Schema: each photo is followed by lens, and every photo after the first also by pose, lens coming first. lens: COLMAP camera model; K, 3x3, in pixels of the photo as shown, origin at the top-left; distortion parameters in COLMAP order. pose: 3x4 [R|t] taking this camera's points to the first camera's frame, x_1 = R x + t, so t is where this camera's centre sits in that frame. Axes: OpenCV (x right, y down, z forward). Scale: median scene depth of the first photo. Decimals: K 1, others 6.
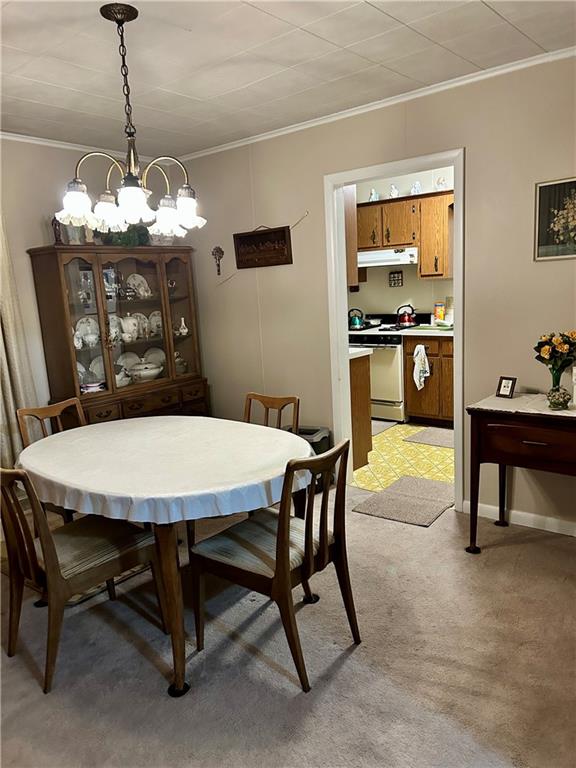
lens RADIAL K [[571.3, 0, 288.0], [0, 571.3, 384.0], [0, 0, 1]] dist [0.043153, -0.000365]
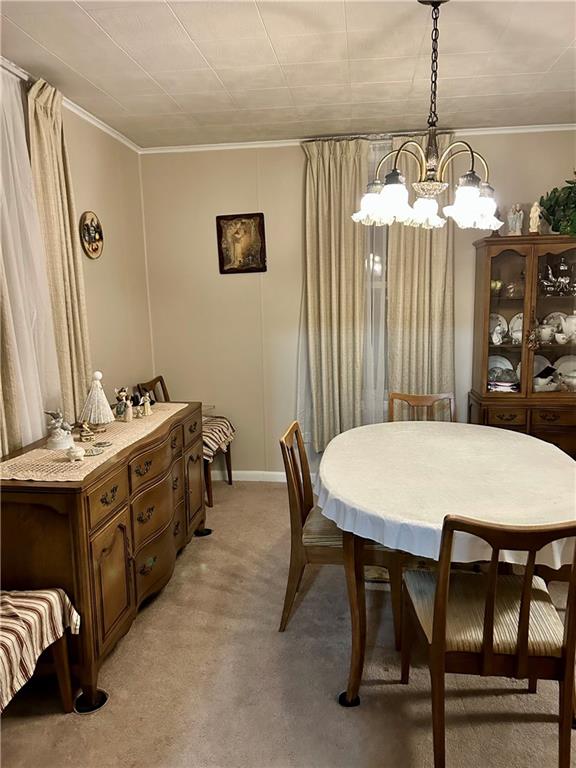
lens RADIAL K [[576.5, 0, 288.0], [0, 576.5, 384.0], [0, 0, 1]] dist [0.038127, -0.002232]
pose [[0.568017, 0.184910, -0.801976, 0.400645], [-0.165095, 0.980227, 0.109077, -0.078506], [0.806288, 0.070444, 0.587313, 0.269334]]
